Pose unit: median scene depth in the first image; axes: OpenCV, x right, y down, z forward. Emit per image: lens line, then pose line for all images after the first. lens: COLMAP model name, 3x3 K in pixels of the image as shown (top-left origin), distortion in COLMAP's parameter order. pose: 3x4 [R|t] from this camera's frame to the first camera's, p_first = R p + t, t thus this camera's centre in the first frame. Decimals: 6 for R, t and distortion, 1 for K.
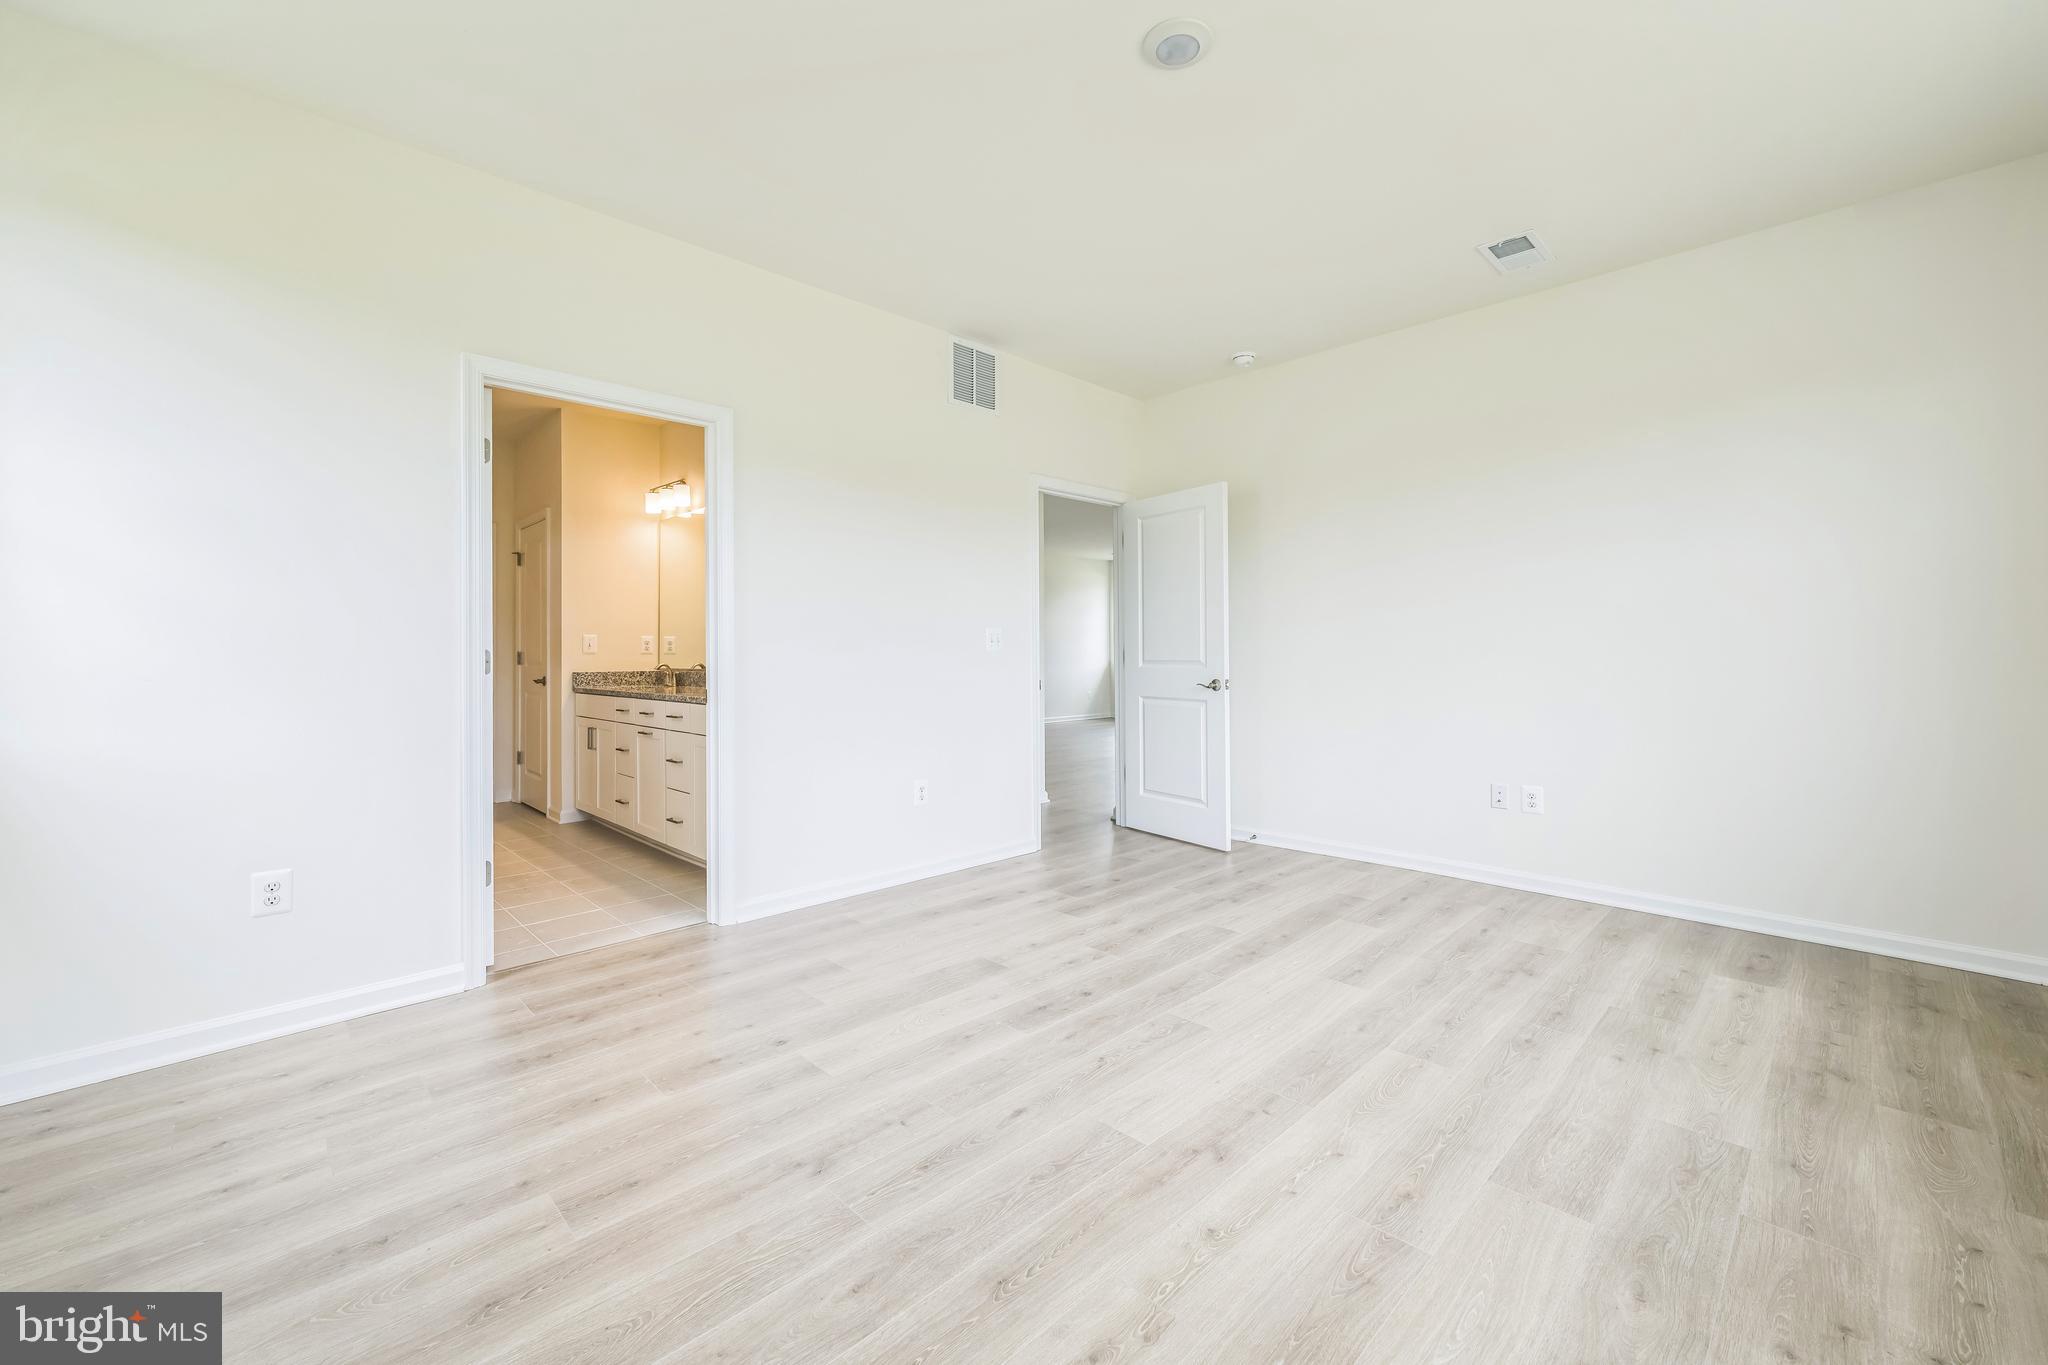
lens RADIAL K [[830.3, 0, 1019.5], [0, 830.3, 646.4], [0, 0, 1]] dist [-0.000479, -0.000047]
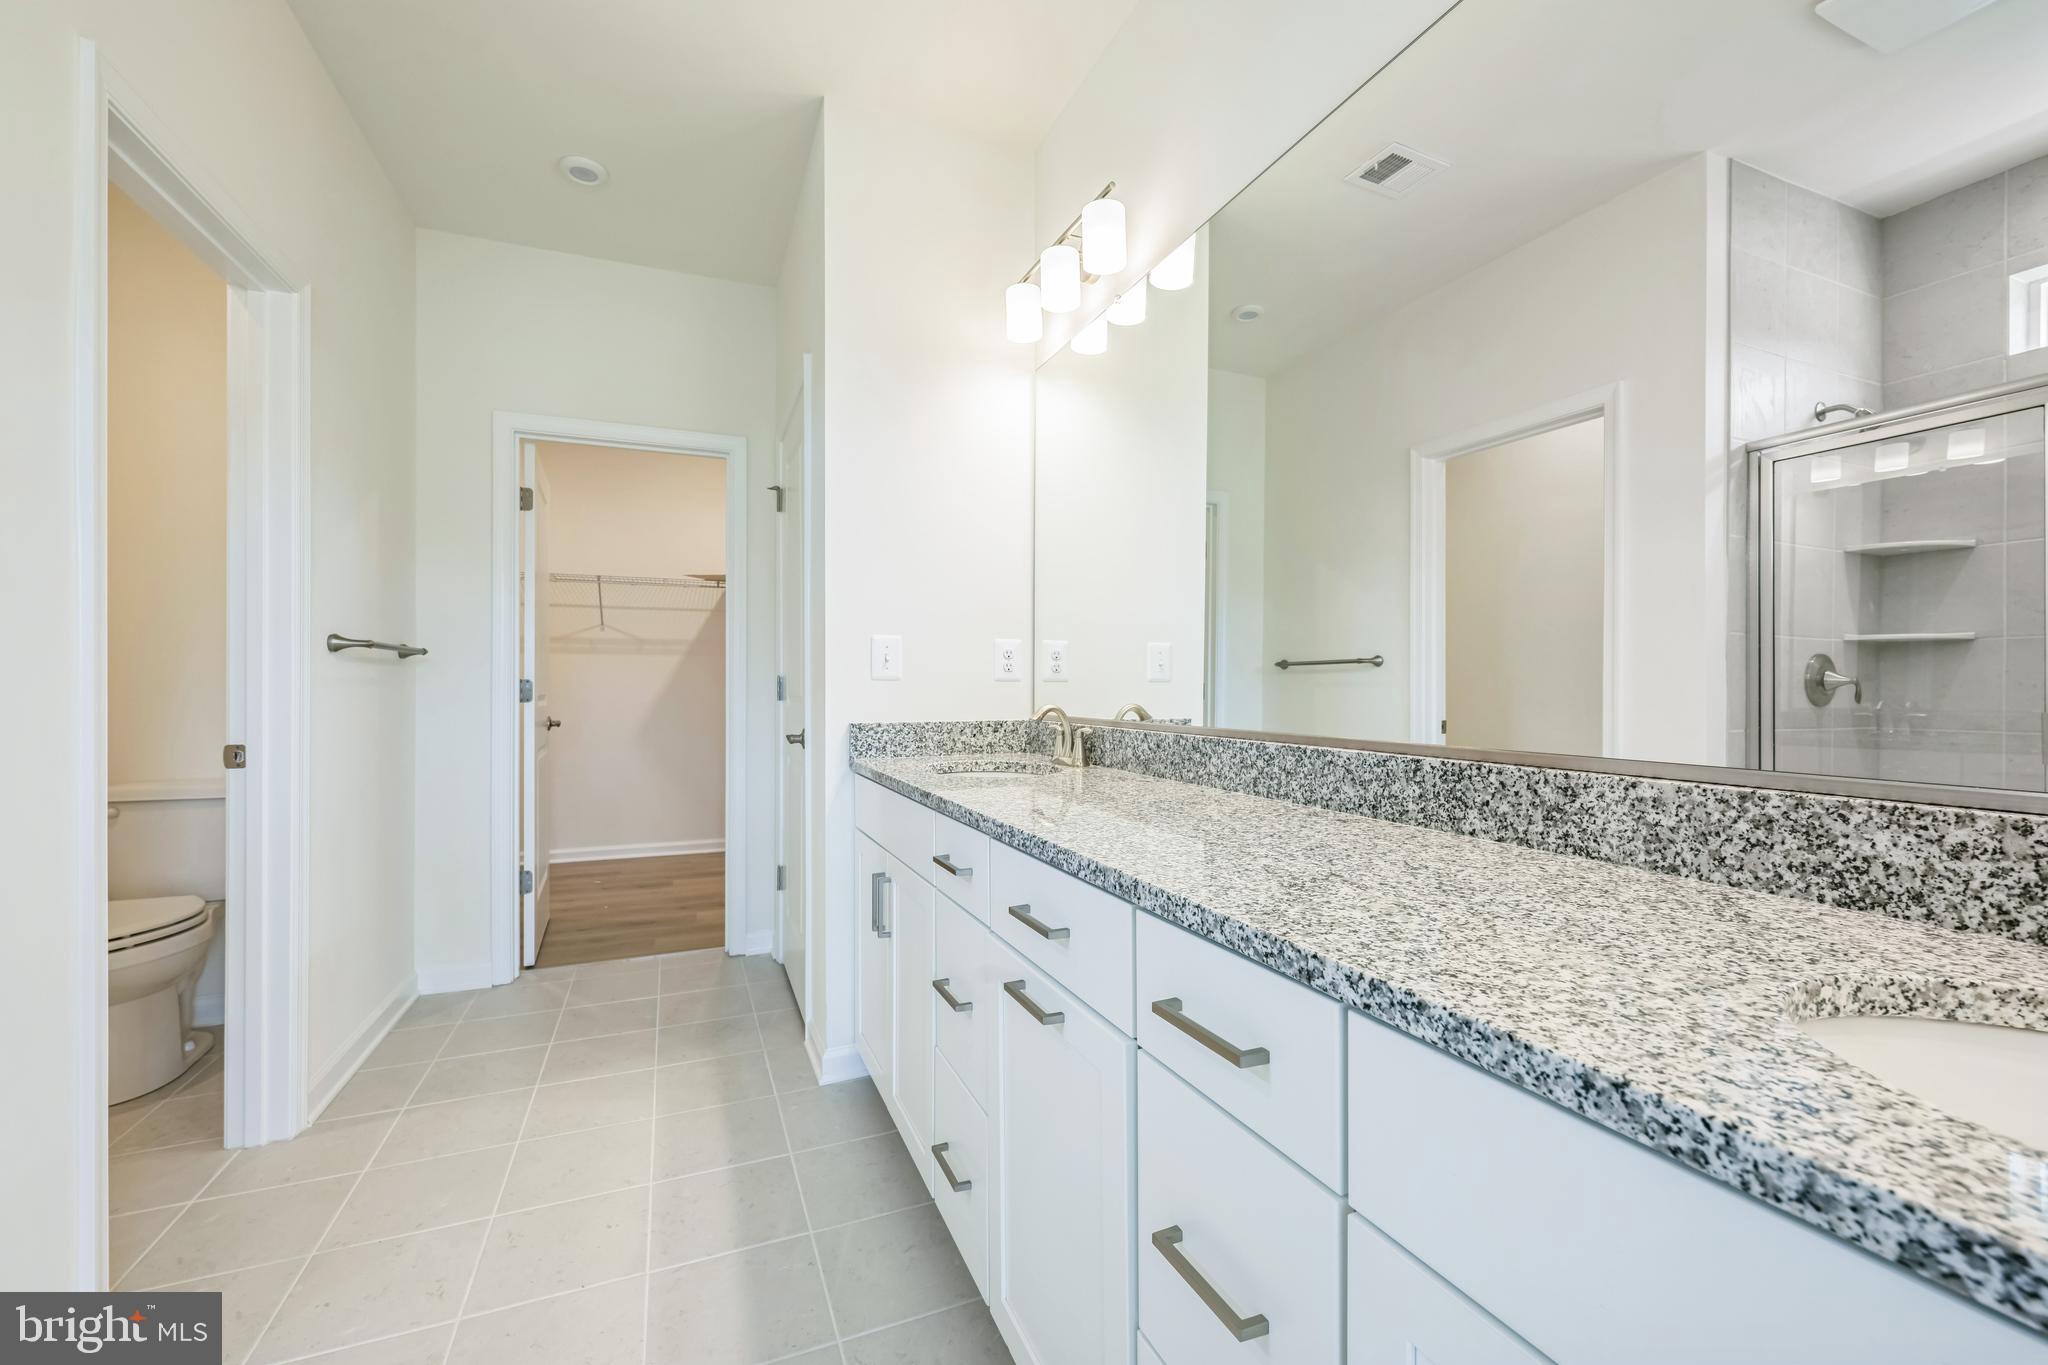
lens RADIAL K [[829.8, 0, 1024.0], [0, 829.8, 682.5], [0, 0, 1]] dist [0.000130, -0.000003]
pose [[0.931251, 0.002856, -0.364368, -0.340600], [0.000984, 0.999946, 0.010352, 0.006721], [0.364378, -0.009999, 0.931198, 0.721543]]
